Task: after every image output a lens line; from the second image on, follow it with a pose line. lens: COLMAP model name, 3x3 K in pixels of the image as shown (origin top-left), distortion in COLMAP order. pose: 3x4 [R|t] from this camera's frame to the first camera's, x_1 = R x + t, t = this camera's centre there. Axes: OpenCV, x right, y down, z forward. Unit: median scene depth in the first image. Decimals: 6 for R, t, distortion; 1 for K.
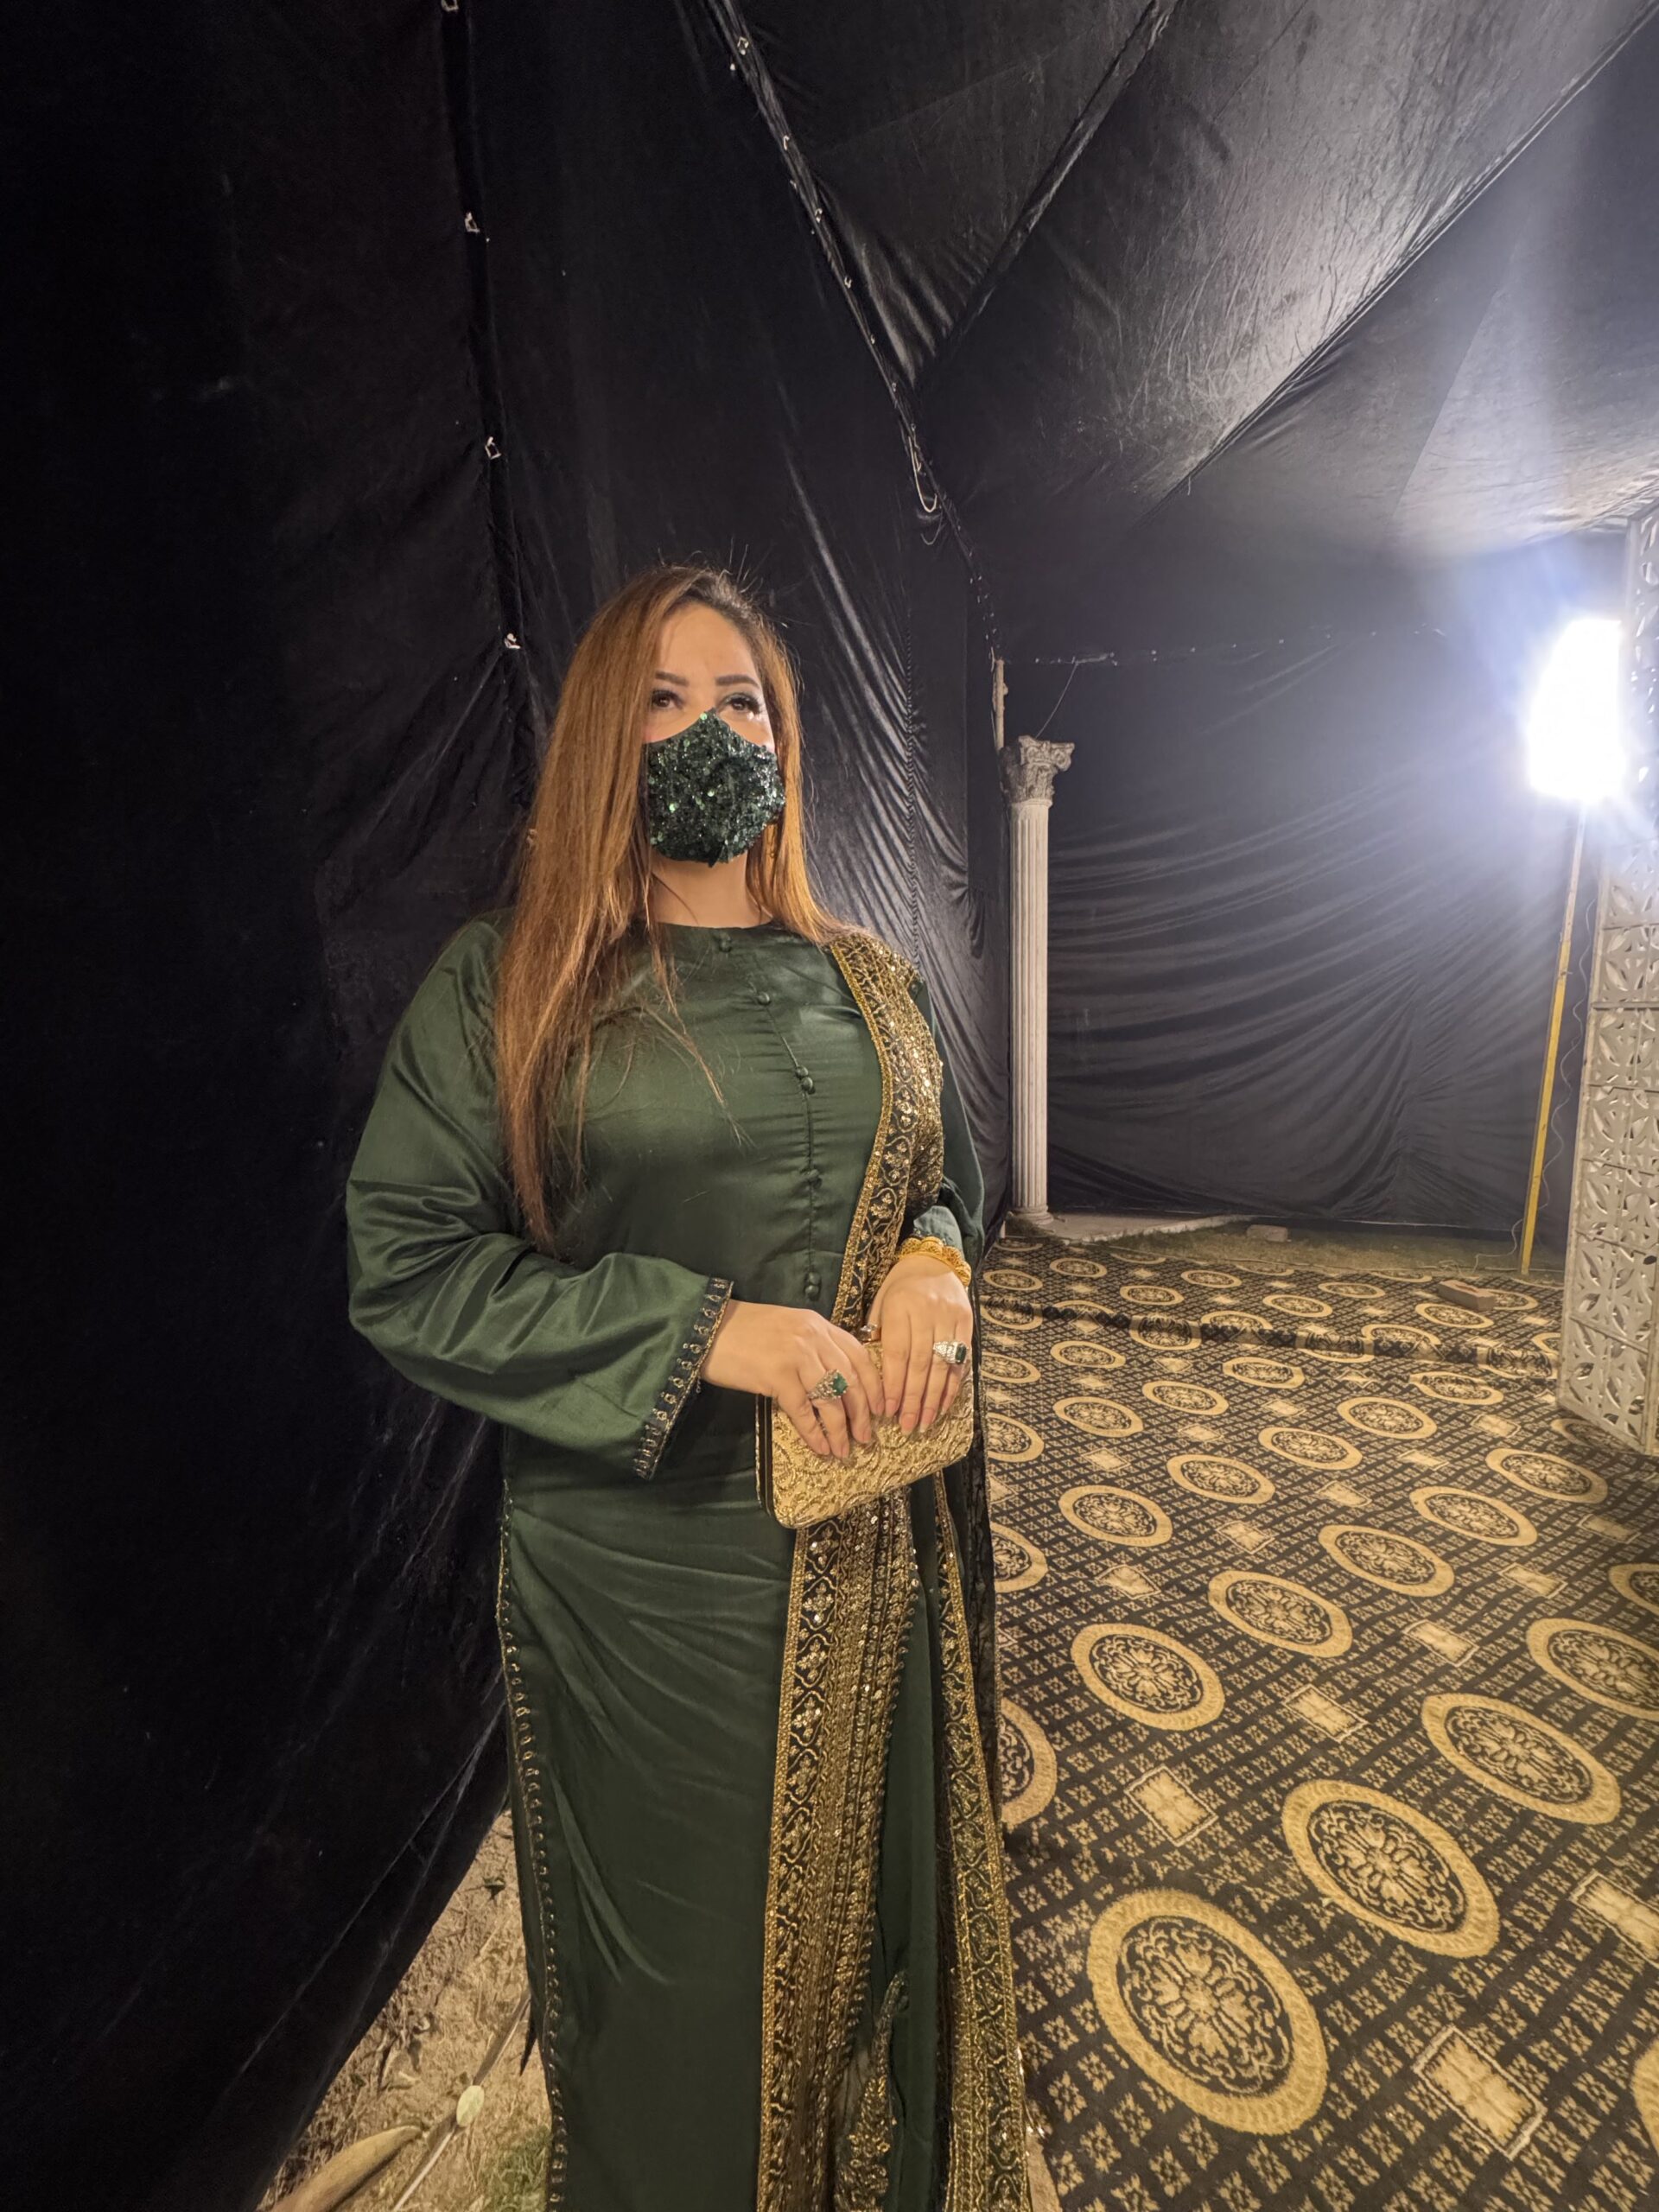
lens RADIAL K [[888.5, 0, 836.1], [0, 888.5, 1096.1], [0, 0, 1]] dist [-0.008039, 0.001263]
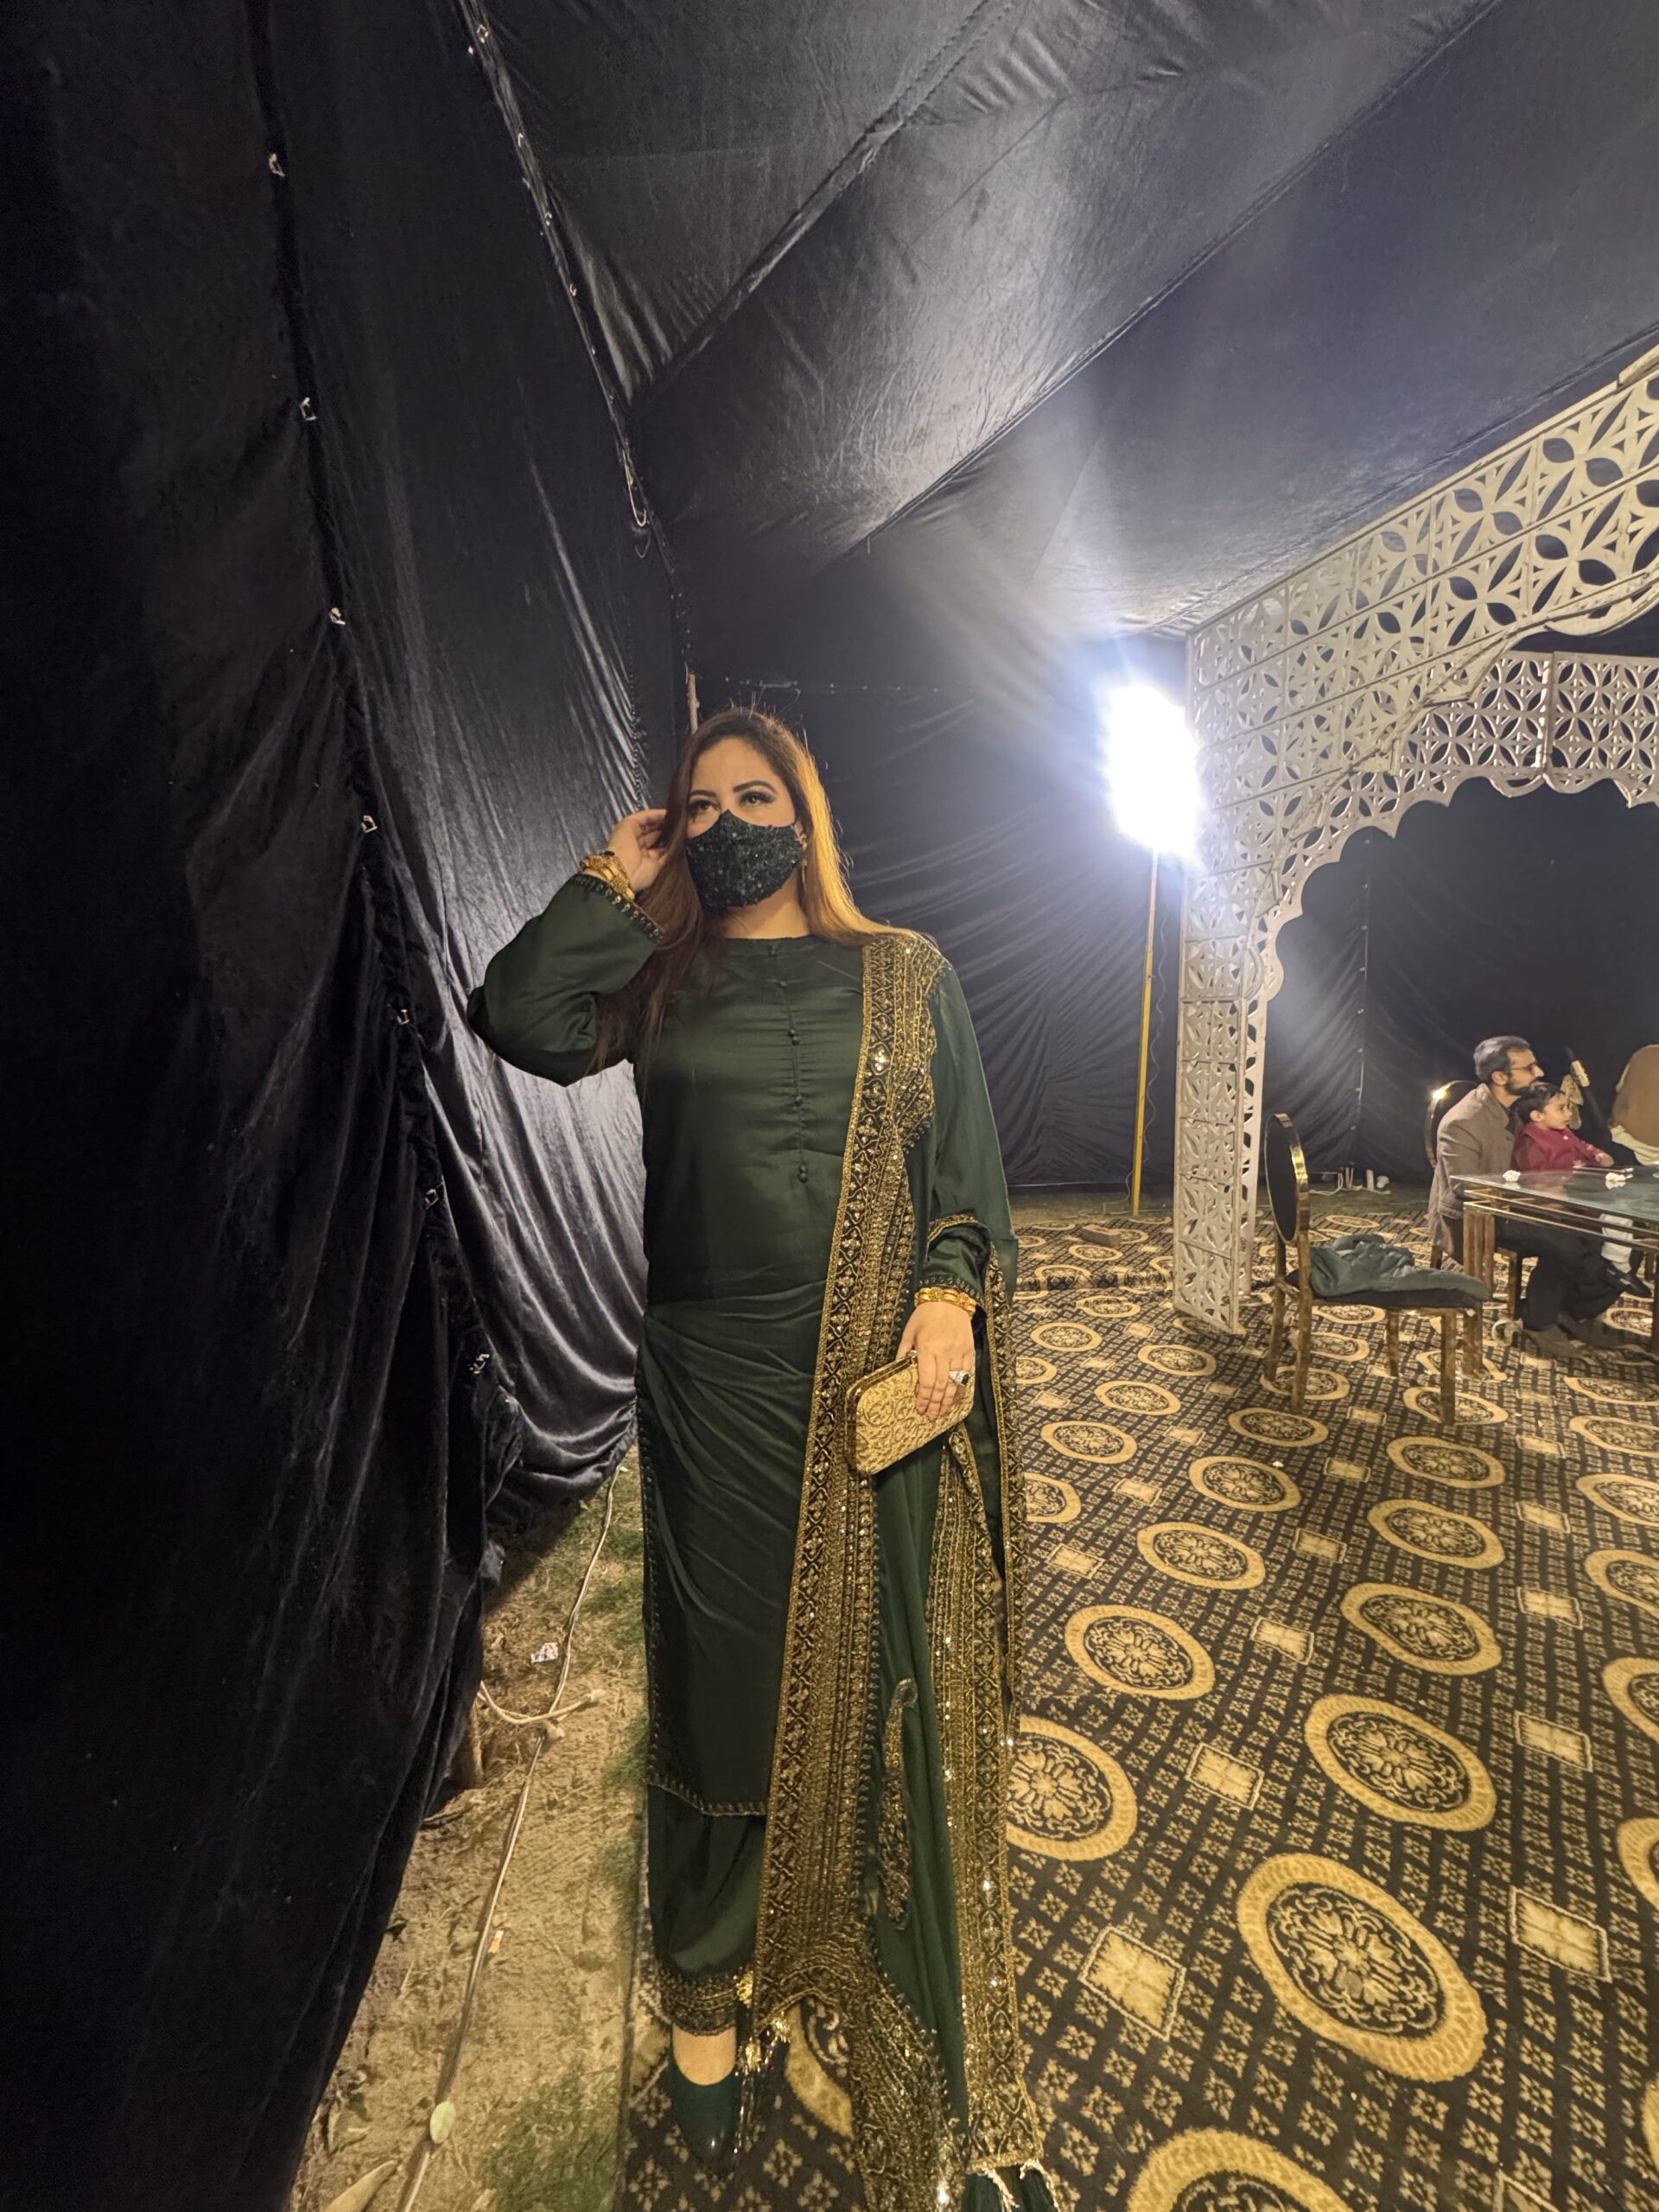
lens RADIAL K [[888.5, 0, 836.1], [0, 888.5, 1096.1], [0, 0, 1]] dist [-0.008039, 0.001263]
pose [[0.928174, -0.048042, 0.369032, -0.169219], [0.050781, 0.998707, 0.002292, 0.016523], [-0.368665, 0.016612, 0.929414, -0.047041]]
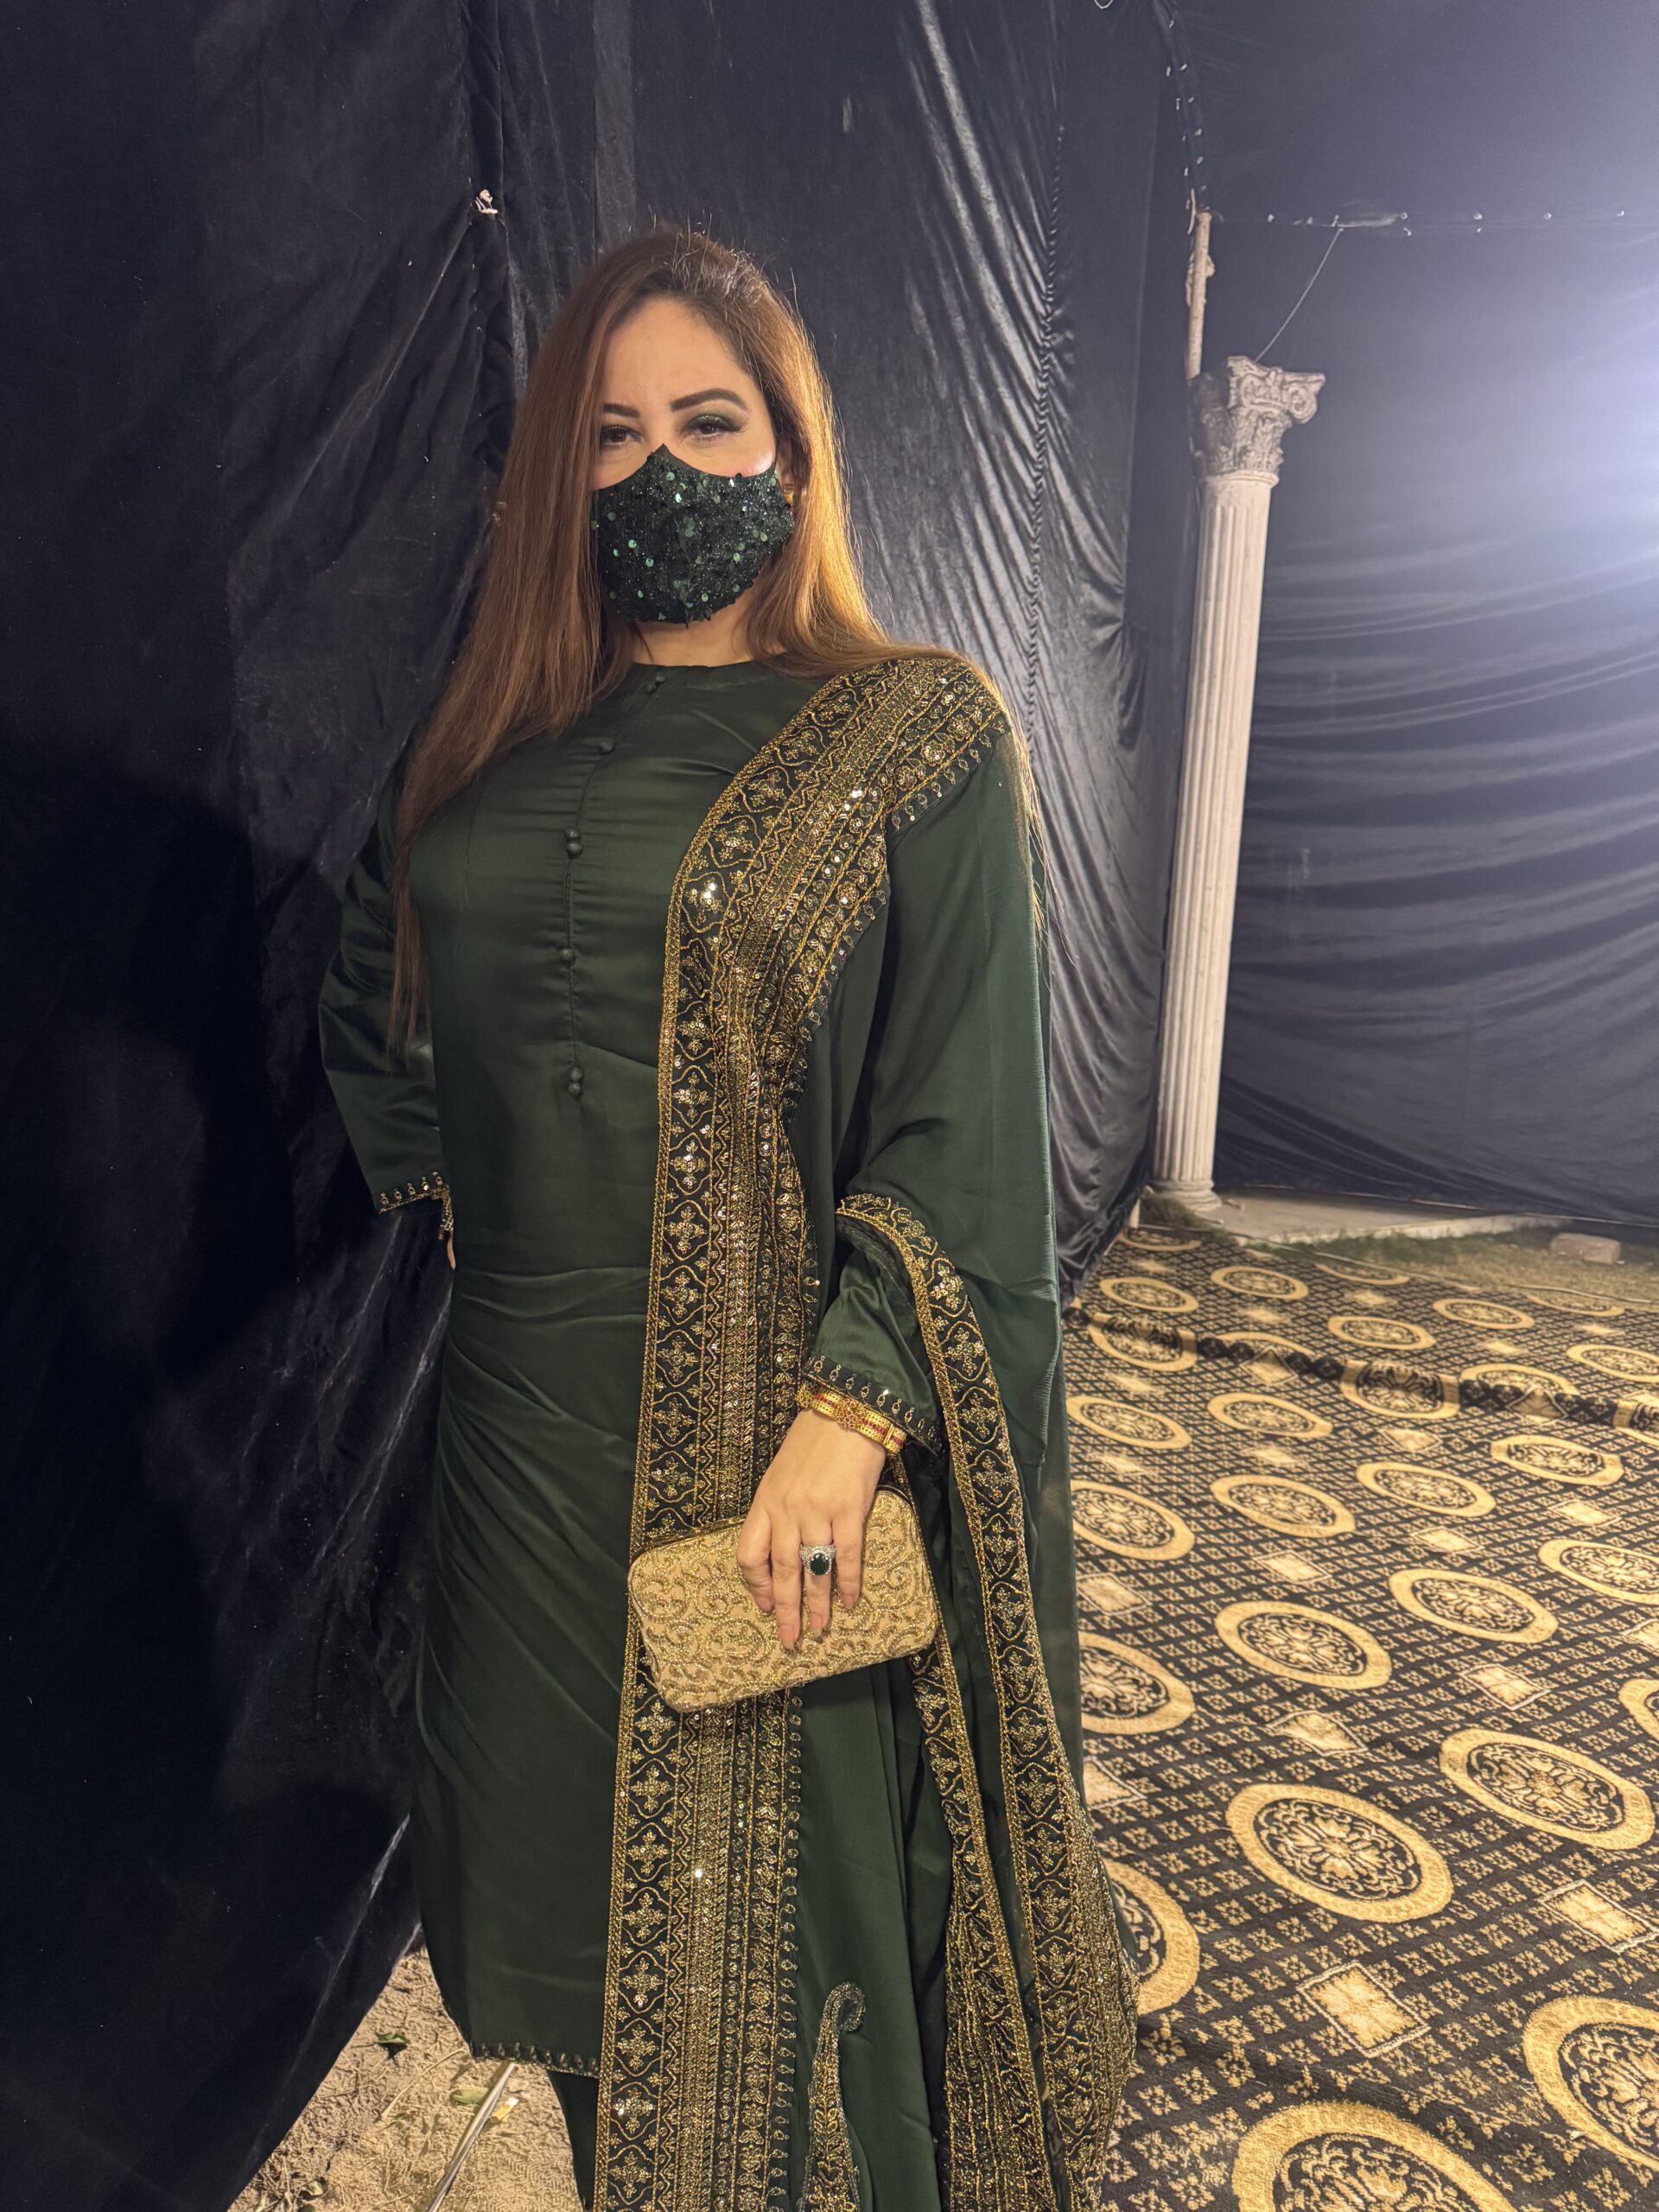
lens RADIAL K [[1599.5, 0, 829.5], [0, 1599.5, 1106.0], [0, 0, 1]] dist [0.005267, -0.012743]
pose [[0.998428, 0.056028, 0.001514, -0.056637], [-0.055990, 0.995796, 0.072499, 0.028666], [0.002554, -0.072470, 0.997367, -0.140626]]
